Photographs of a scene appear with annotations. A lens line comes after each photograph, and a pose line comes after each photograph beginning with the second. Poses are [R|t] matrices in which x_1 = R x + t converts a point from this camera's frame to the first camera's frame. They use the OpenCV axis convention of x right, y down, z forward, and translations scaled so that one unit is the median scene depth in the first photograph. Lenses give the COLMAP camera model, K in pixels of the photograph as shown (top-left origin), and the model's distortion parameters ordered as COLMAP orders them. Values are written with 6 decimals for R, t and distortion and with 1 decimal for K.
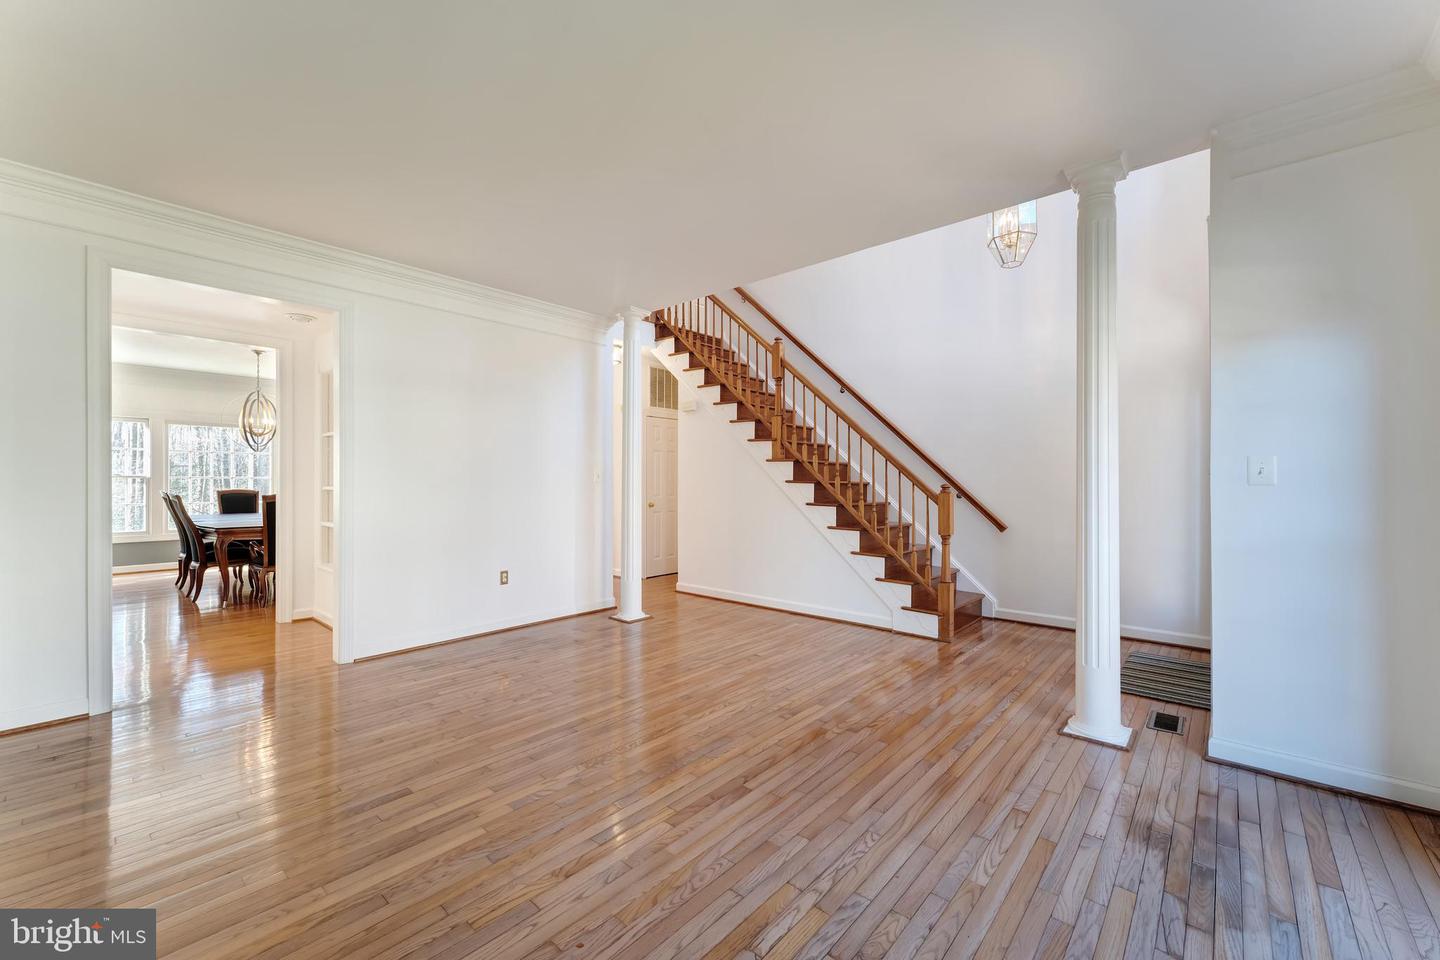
lens RADIAL K [[579.2, 0, 717.4], [0, 579.2, 476.1], [0, 0, 1]] dist [0.003699, 0.000122]
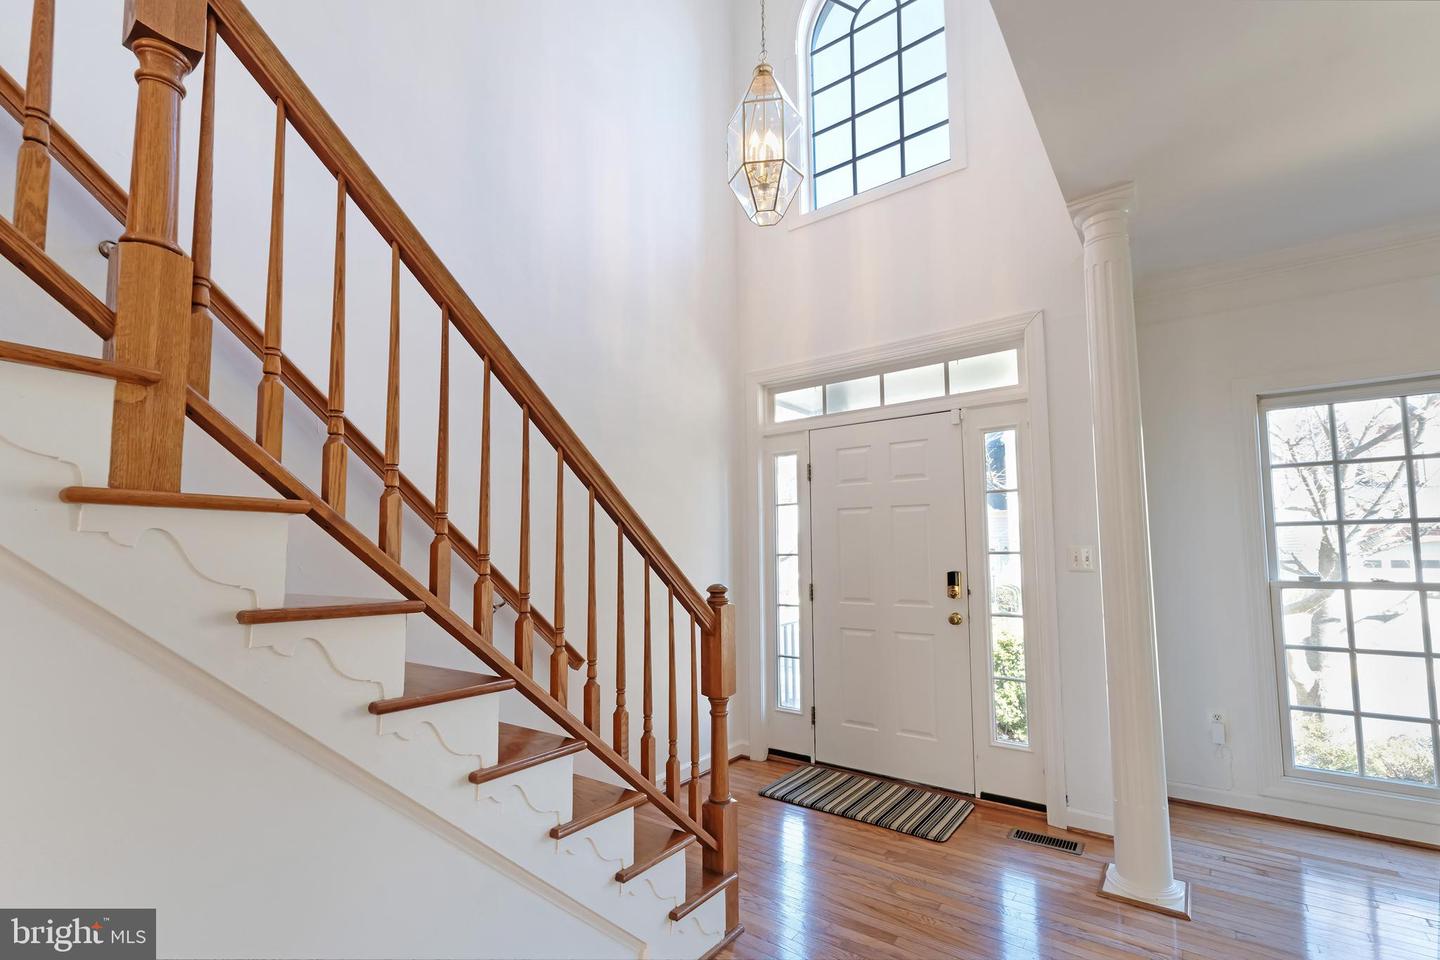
lens RADIAL K [[618.3, 0, 731.4], [0, 618.3, 510.3], [0, 0, 1]] dist [-0.000140, 0.000179]
pose [[-0.100914, 0.063302, 0.992879, -0.131198], [-0.003311, 0.997947, -0.063961, -0.019984], [-0.994890, -0.009742, -0.100497, 1.229809]]
